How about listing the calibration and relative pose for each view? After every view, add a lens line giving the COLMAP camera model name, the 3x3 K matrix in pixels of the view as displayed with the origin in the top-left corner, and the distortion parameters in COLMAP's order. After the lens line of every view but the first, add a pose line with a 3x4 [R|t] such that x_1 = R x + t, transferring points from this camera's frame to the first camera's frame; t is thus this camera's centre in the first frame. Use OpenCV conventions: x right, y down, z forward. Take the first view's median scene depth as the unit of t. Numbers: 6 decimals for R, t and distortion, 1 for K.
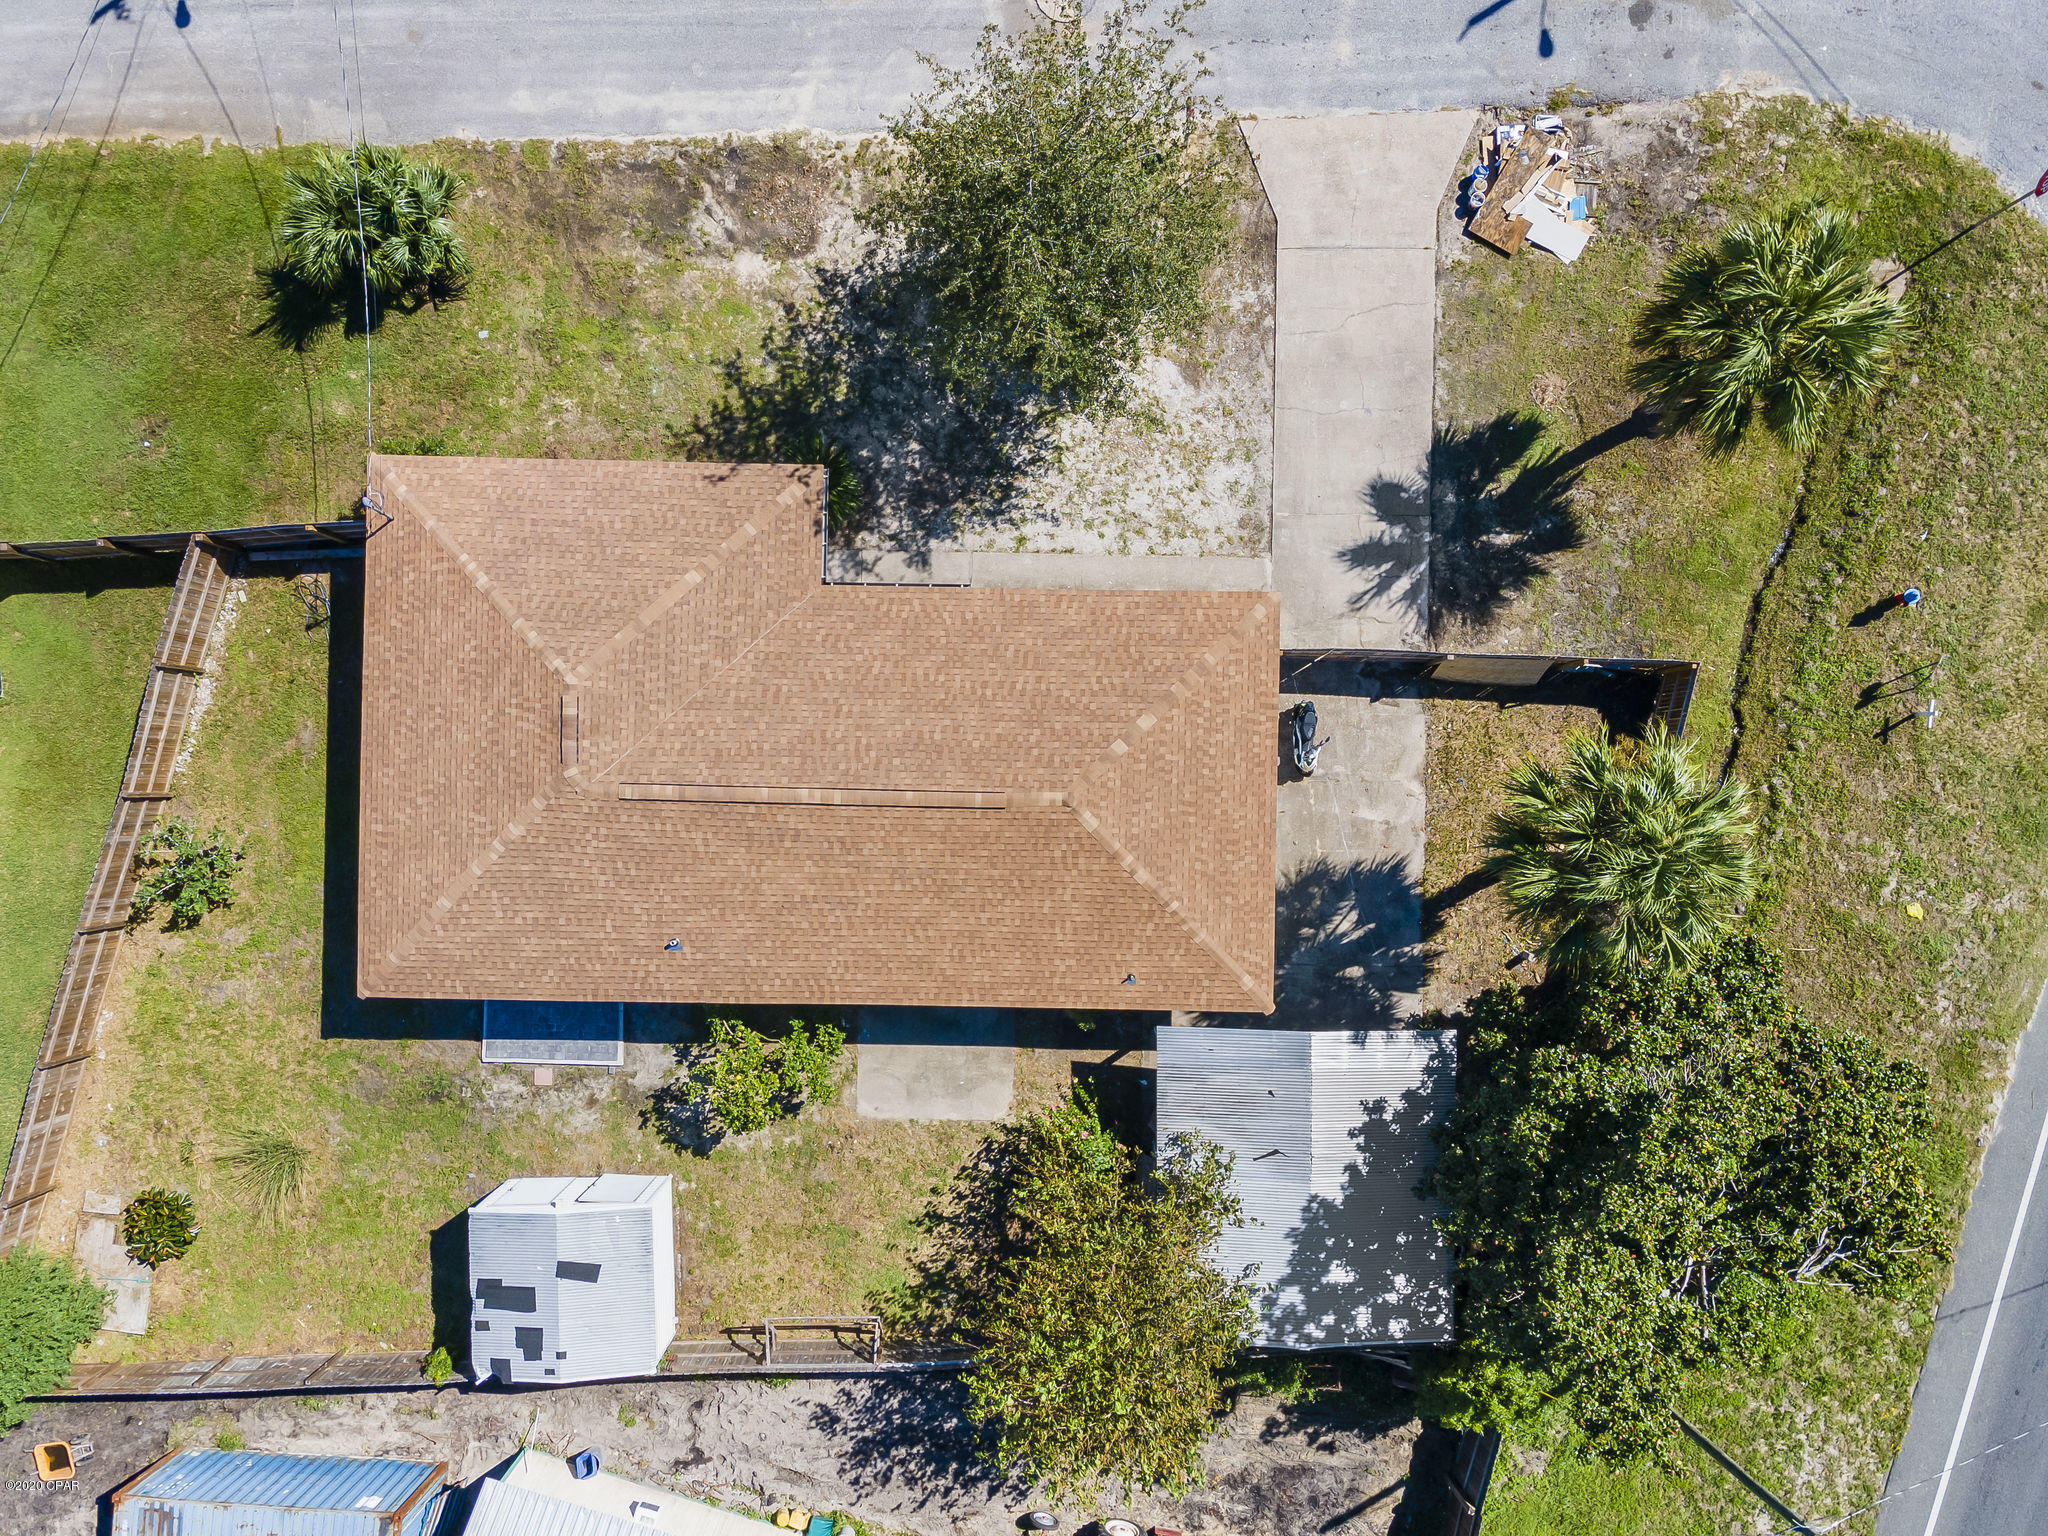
lens RADIAL K [[1440.8, 0, 1024.0], [0, 1440.8, 768.0], [0, 0, 1]] dist [0.003540, 0.021331]
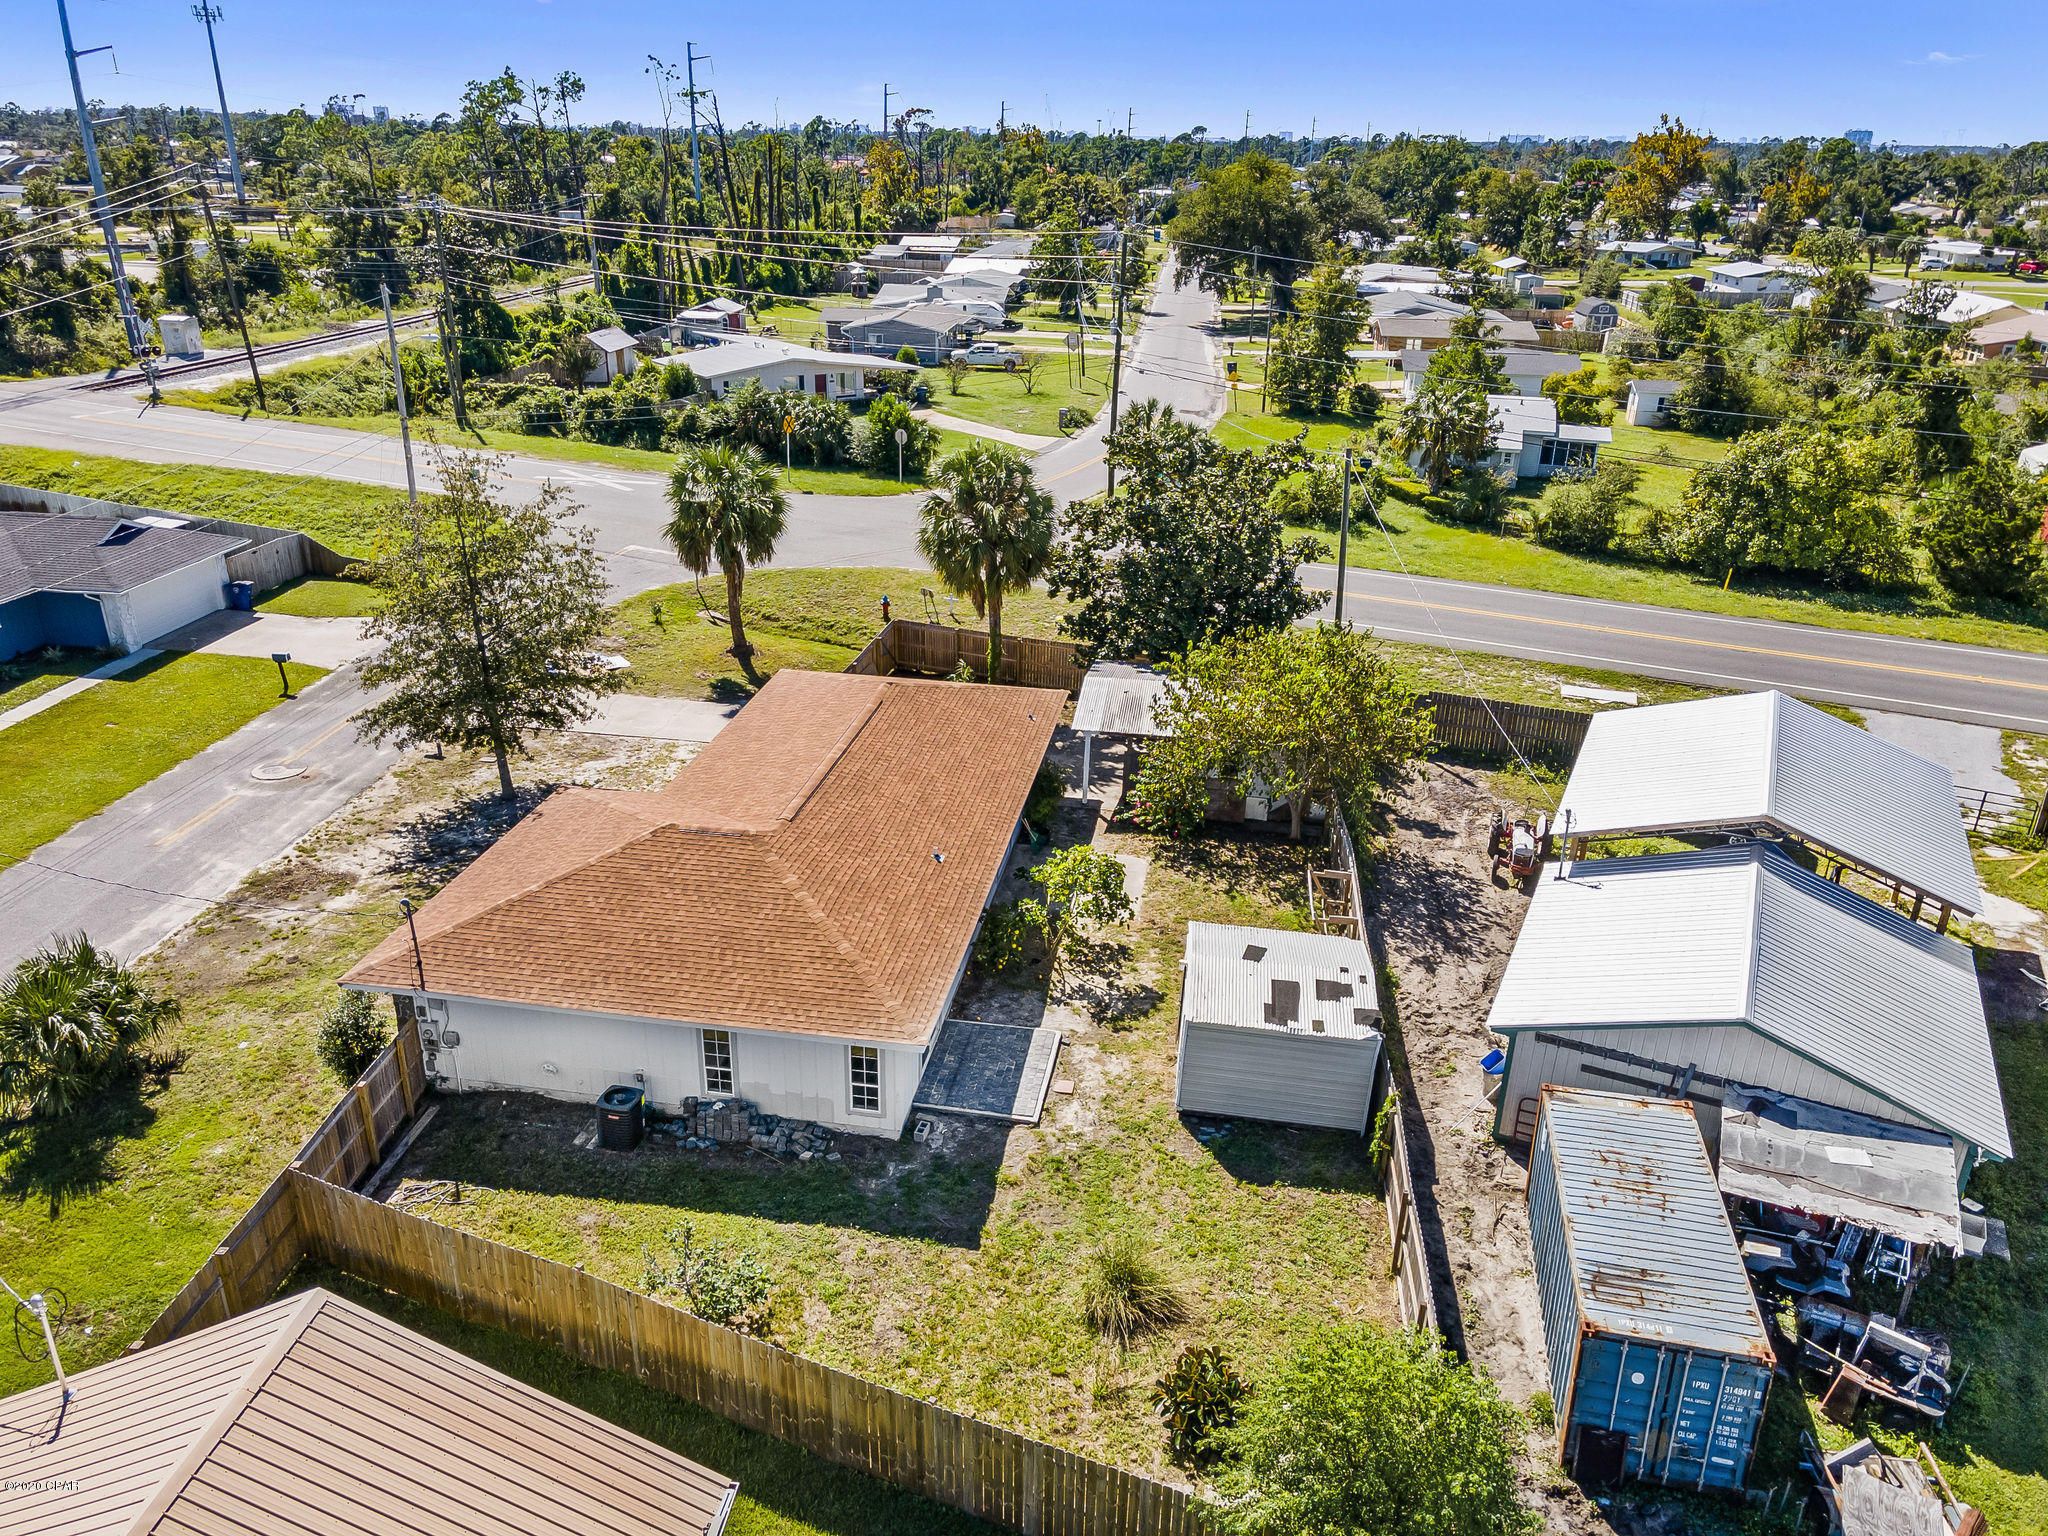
lens RADIAL K [[1428.2, 0, 994.3], [0, 1428.2, 773.2], [0, 0, 1]] dist [0.002439, 0.028726]
pose [[0.157397, -0.409949, 0.898425, -1.046231], [0.987267, 0.086516, -0.133485, 0.271402], [-0.023006, 0.907996, 0.418347, 0.459979]]
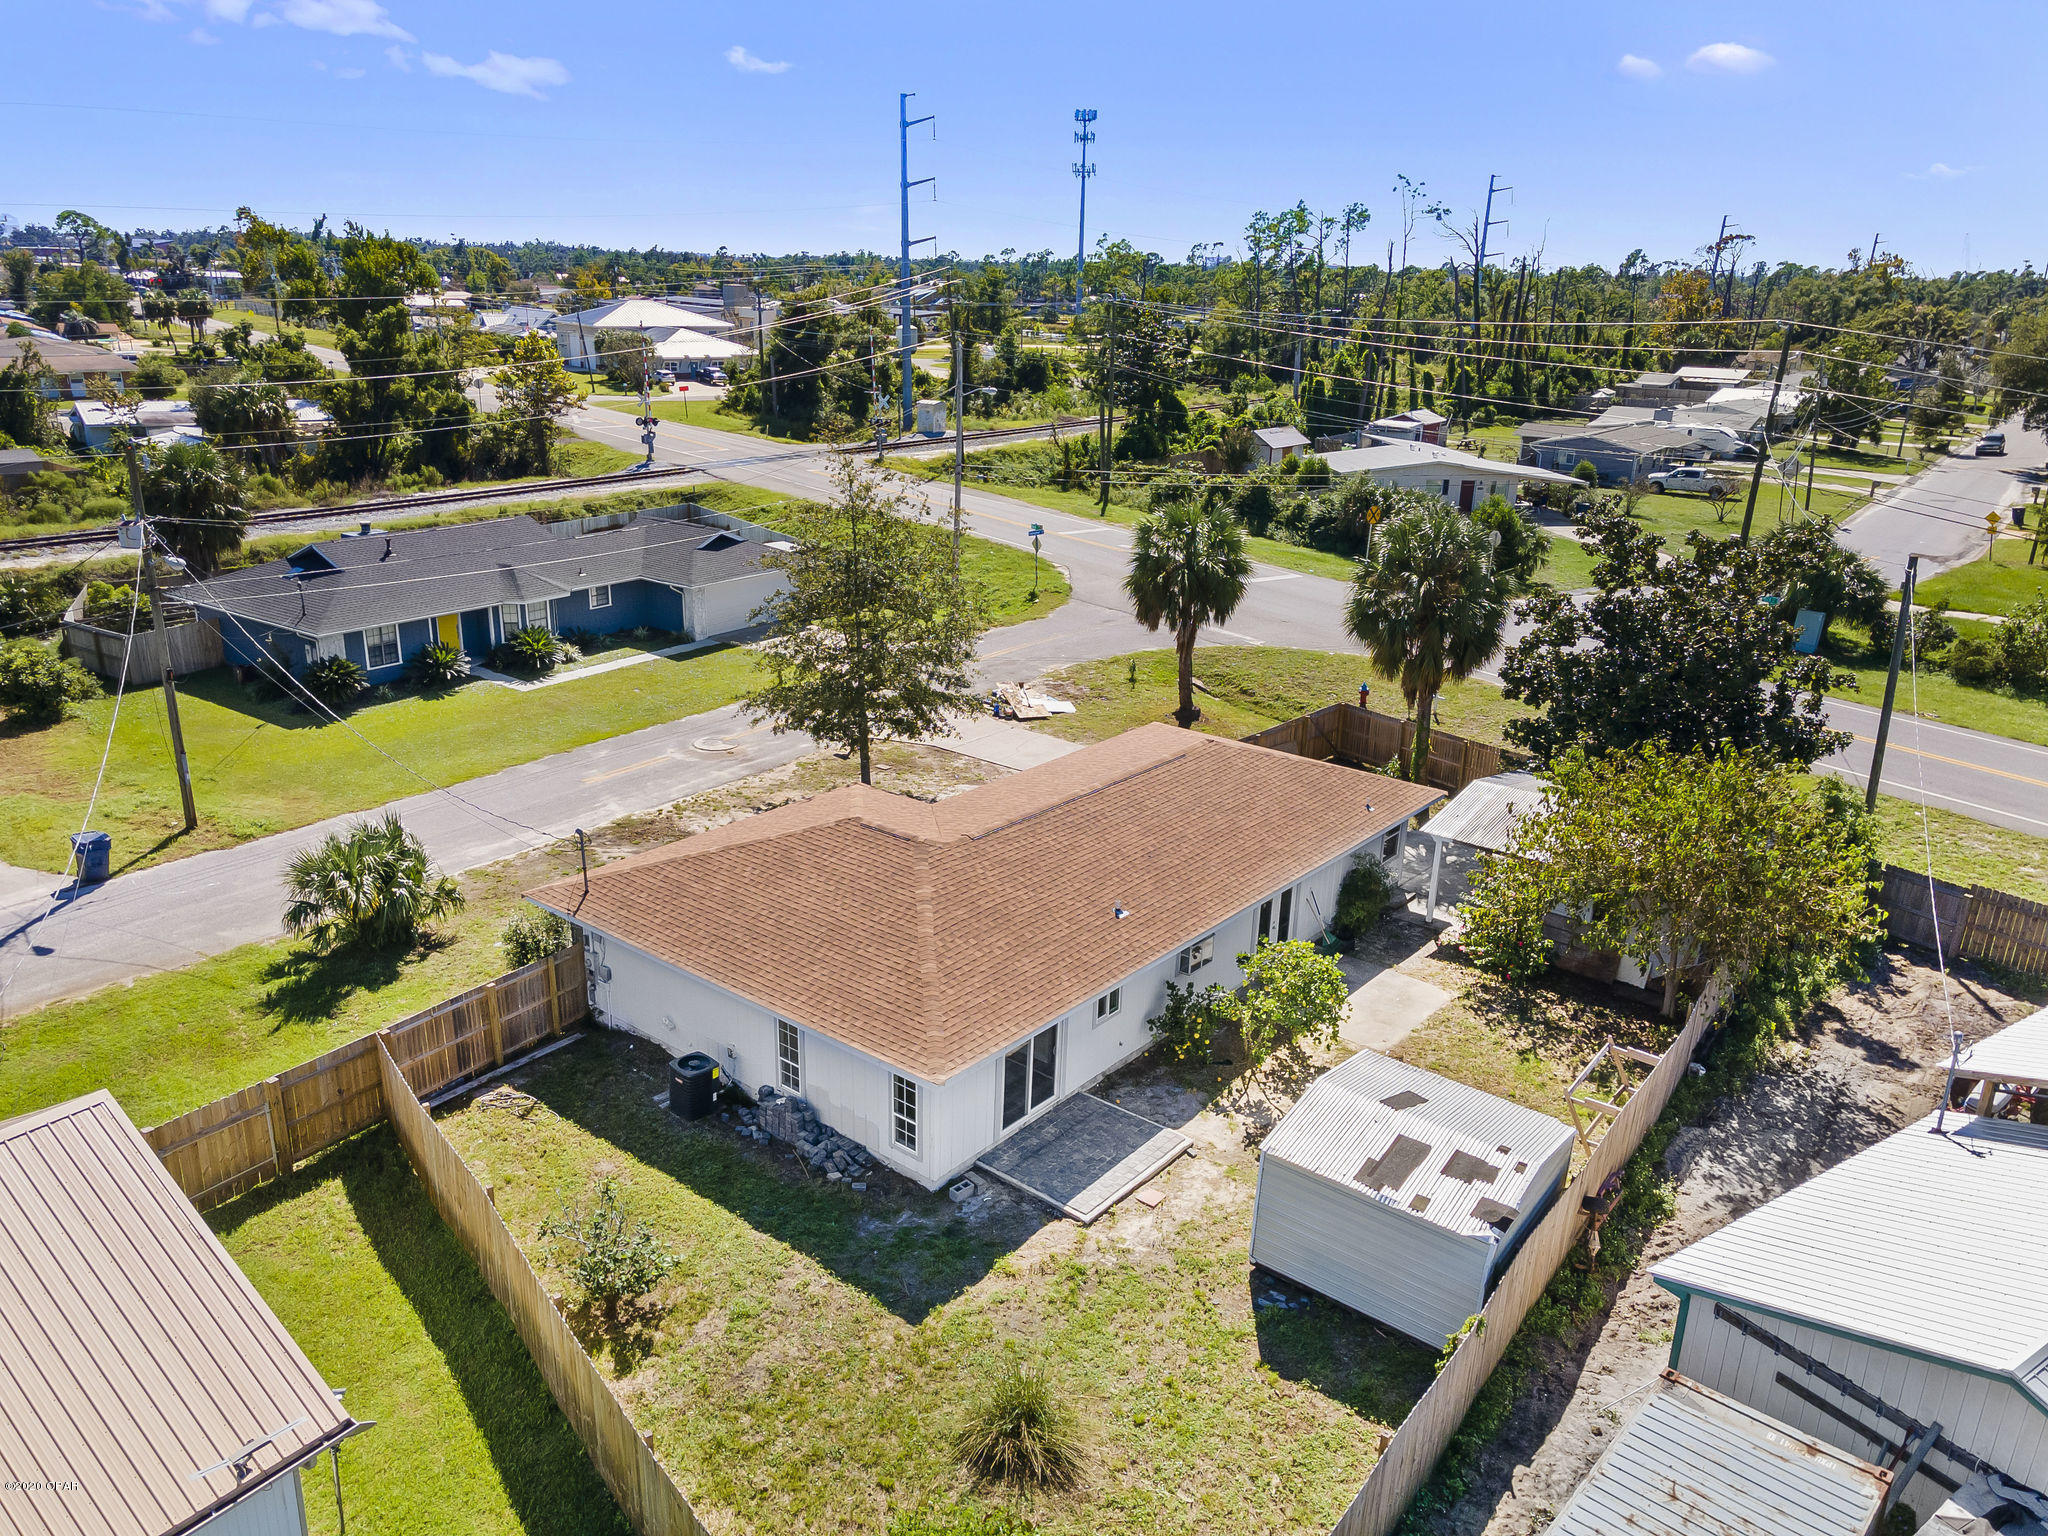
lens RADIAL K [[1440.8, 0, 1024.0], [0, 1440.8, 768.0], [0, 0, 1]] dist [0.003540, 0.021331]
pose [[0.614805, -0.261340, 0.744121, -0.869065], [0.788463, 0.225762, -0.572152, 0.537369], [-0.018468, 0.938474, 0.344857, 0.535505]]
